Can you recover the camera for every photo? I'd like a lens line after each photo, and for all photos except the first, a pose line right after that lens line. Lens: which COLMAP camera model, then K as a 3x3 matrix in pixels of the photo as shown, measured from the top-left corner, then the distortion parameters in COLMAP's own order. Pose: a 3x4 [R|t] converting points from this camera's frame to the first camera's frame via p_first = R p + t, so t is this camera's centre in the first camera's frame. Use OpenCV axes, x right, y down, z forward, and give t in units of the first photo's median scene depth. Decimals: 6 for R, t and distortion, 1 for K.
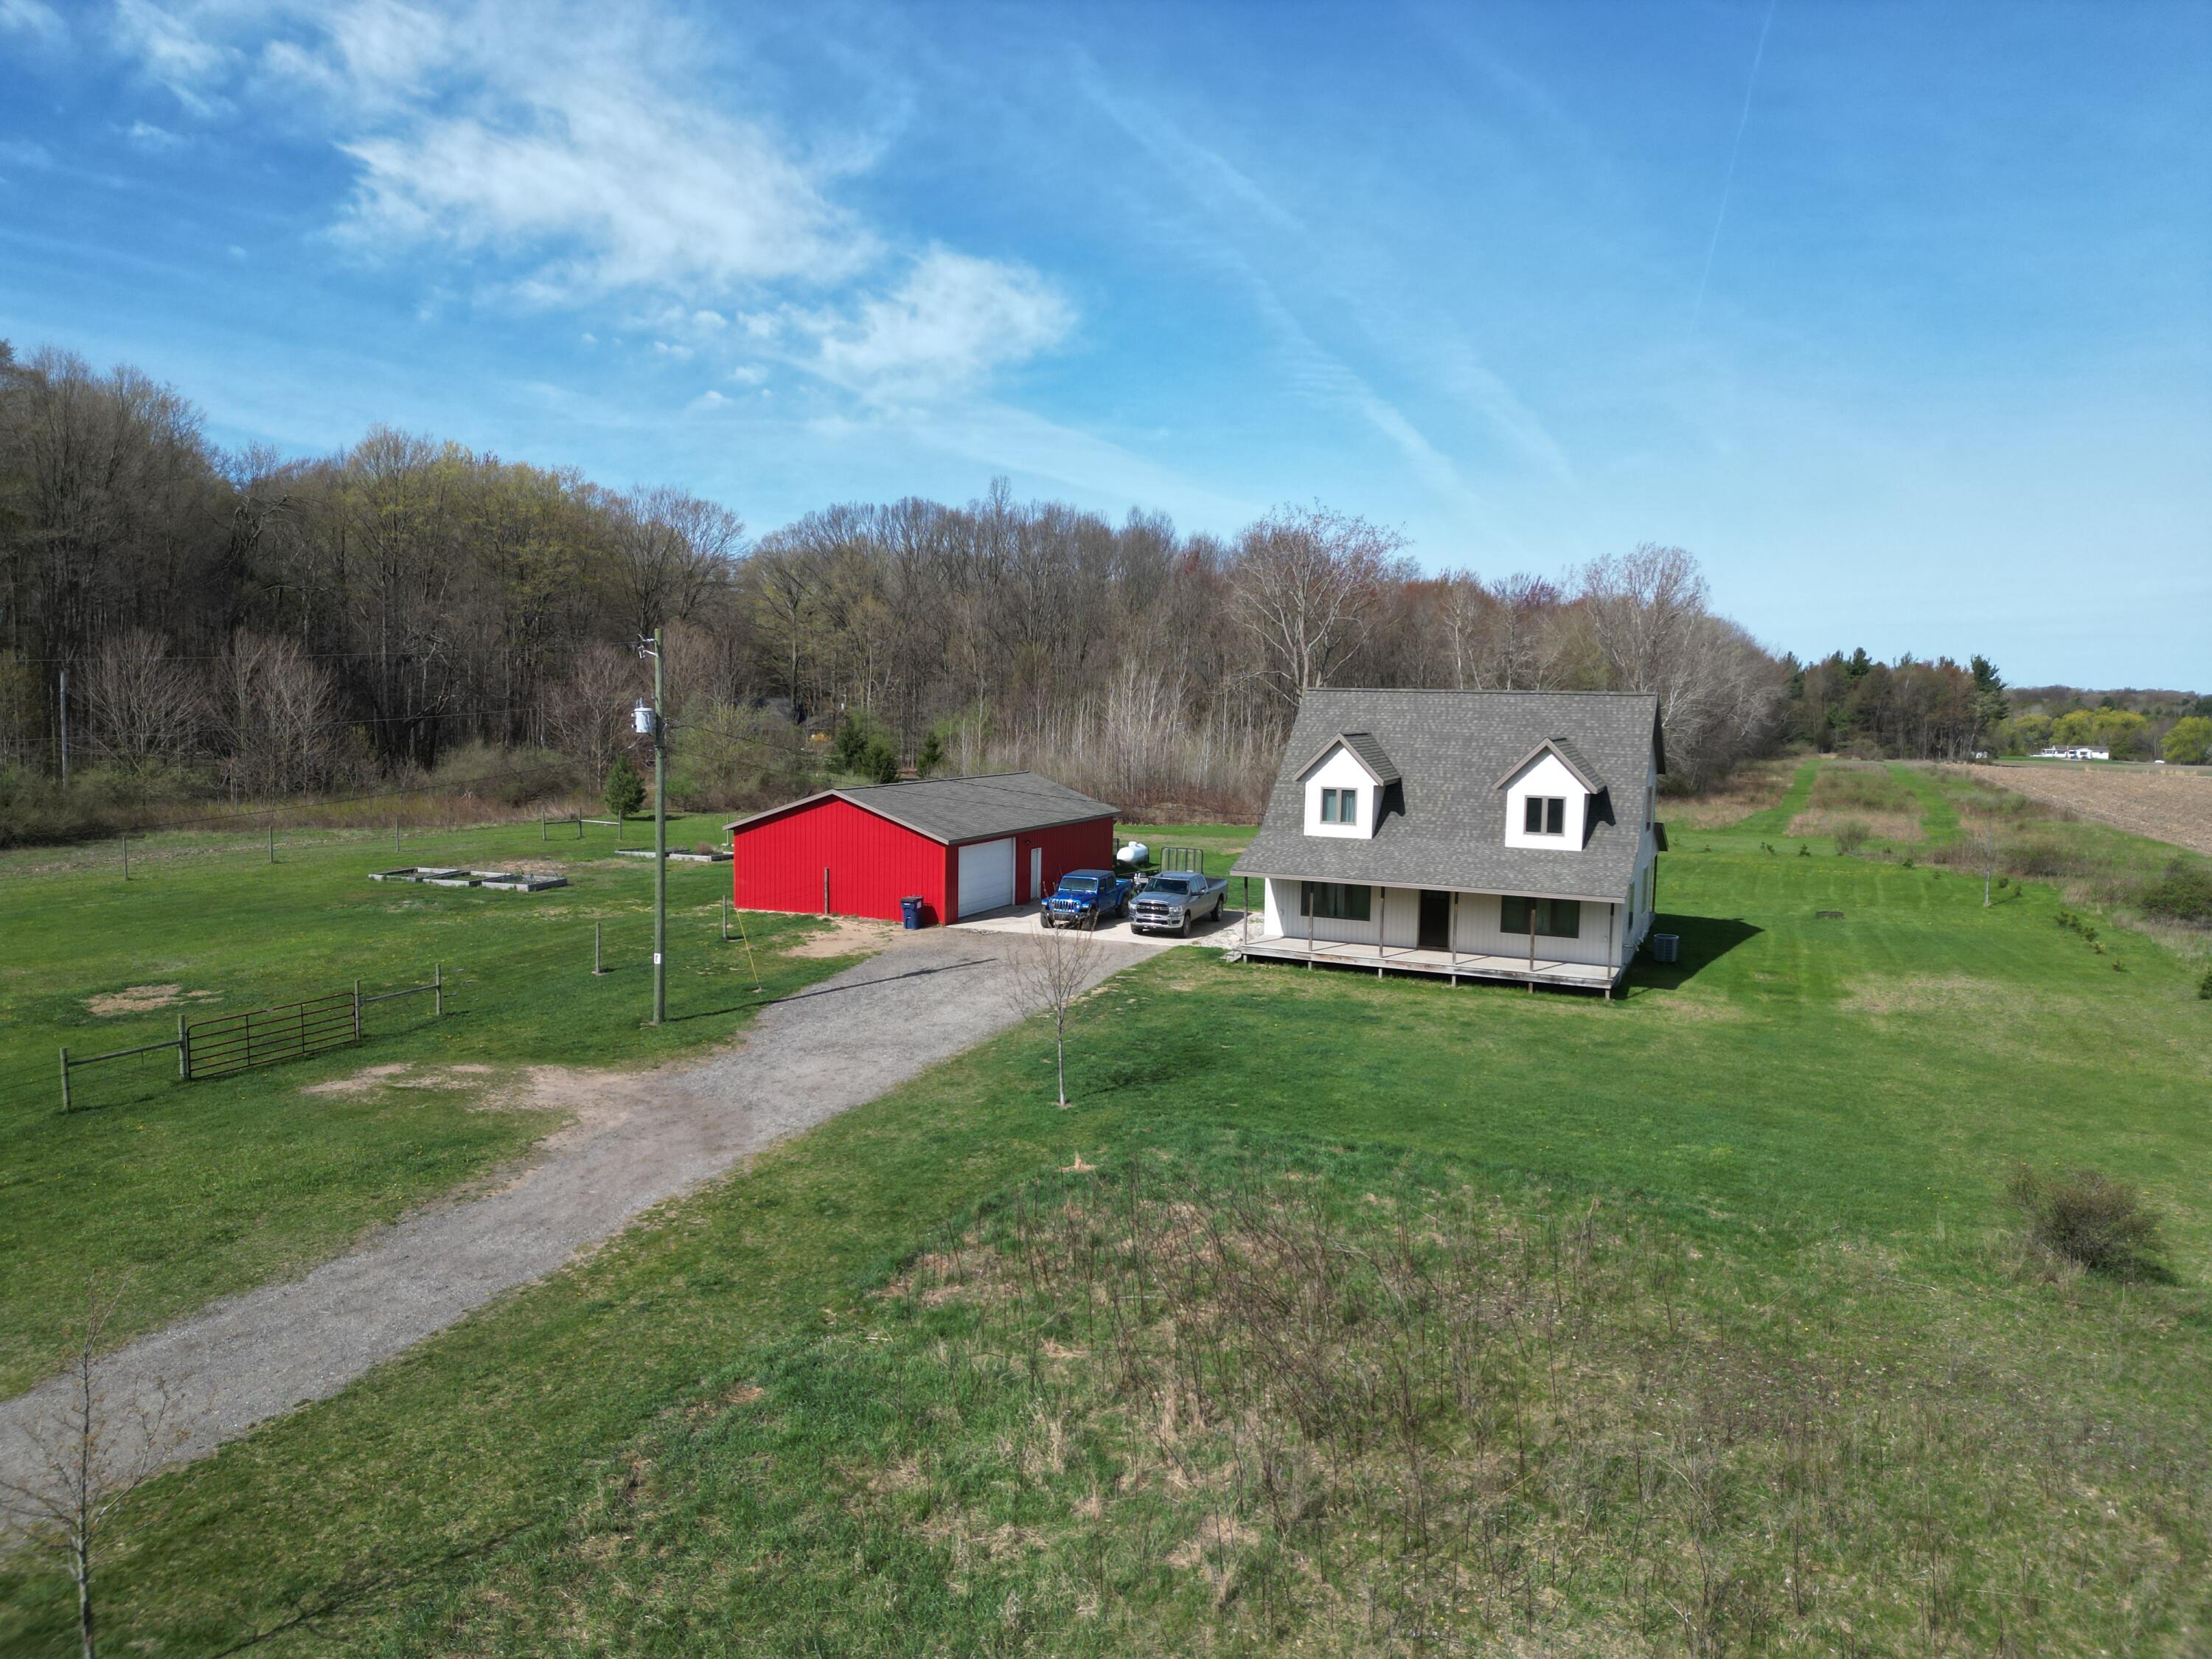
lens RADIAL K [[1535.1, 0, 1099.8], [0, 1535.1, 822.4], [0, 0, 1]] dist [0.088126, -0.087683]
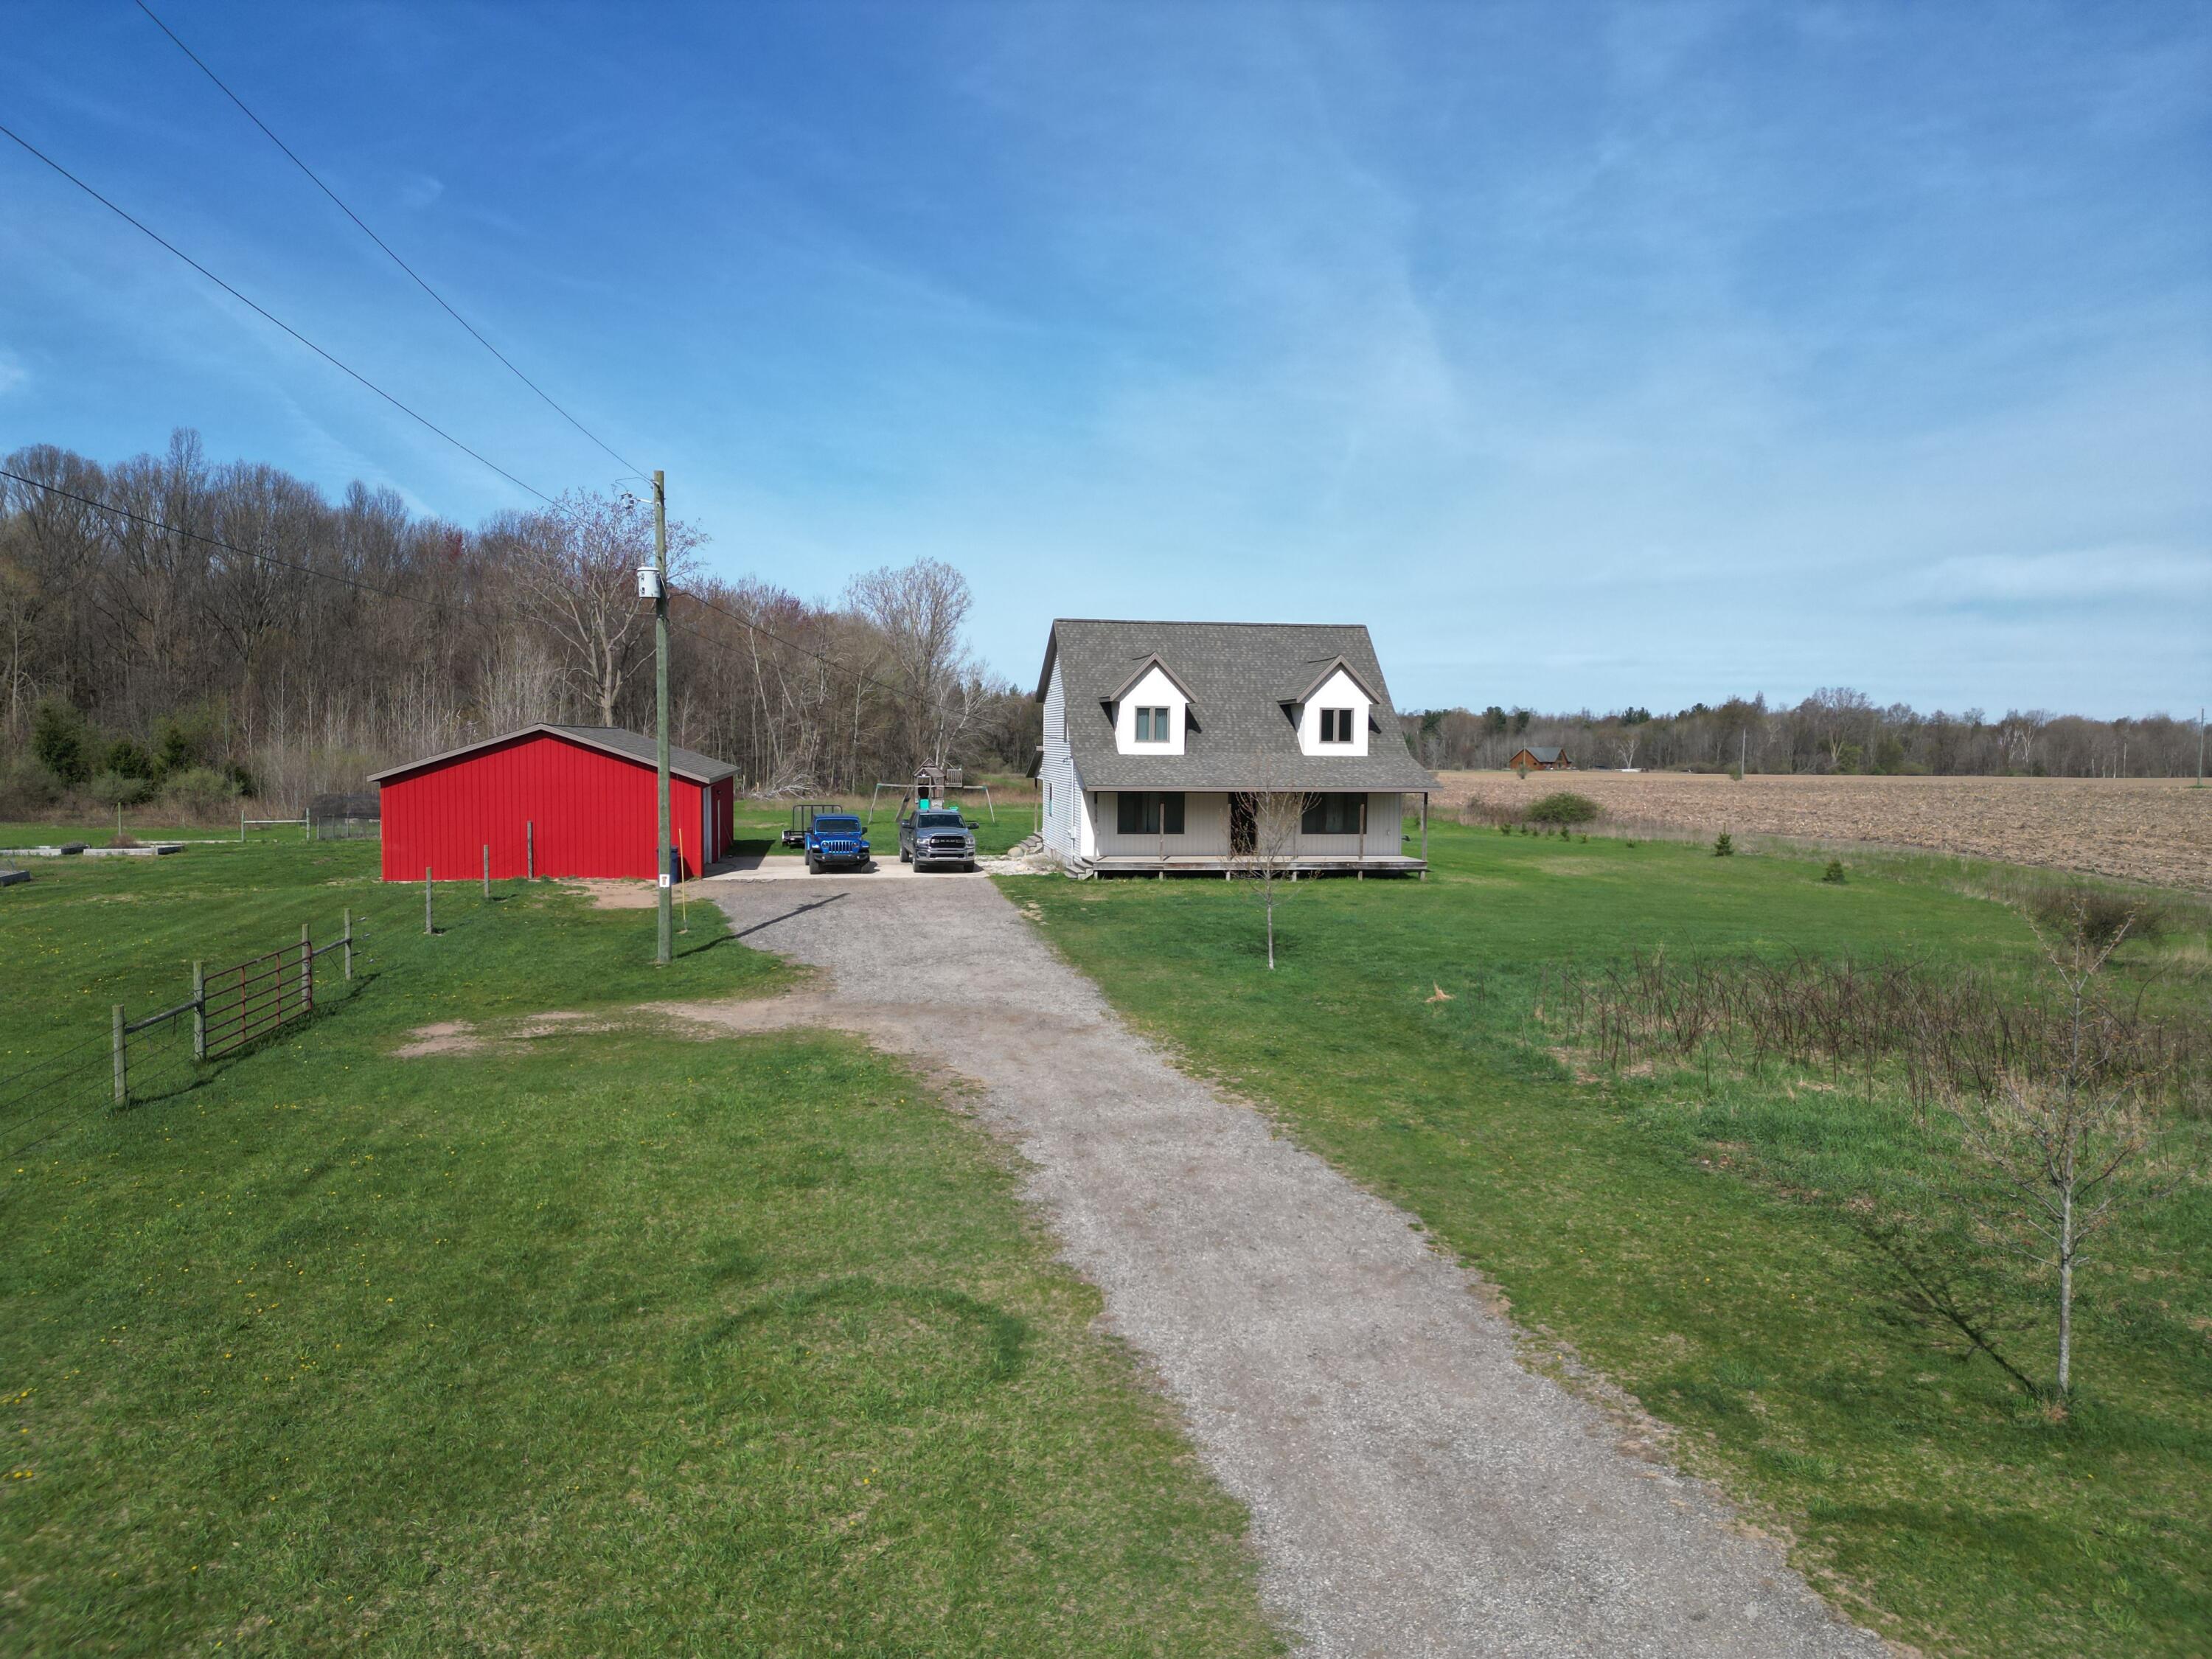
lens RADIAL K [[1535.1, 0, 1099.8], [0, 1535.1, 822.4], [0, 0, 1]] dist [0.088126, -0.087683]
pose [[0.828943, -0.038482, 0.558008, -0.454746], [0.053712, 0.998497, -0.010933, 0.065159], [-0.556749, 0.039034, 0.829763, 0.167463]]
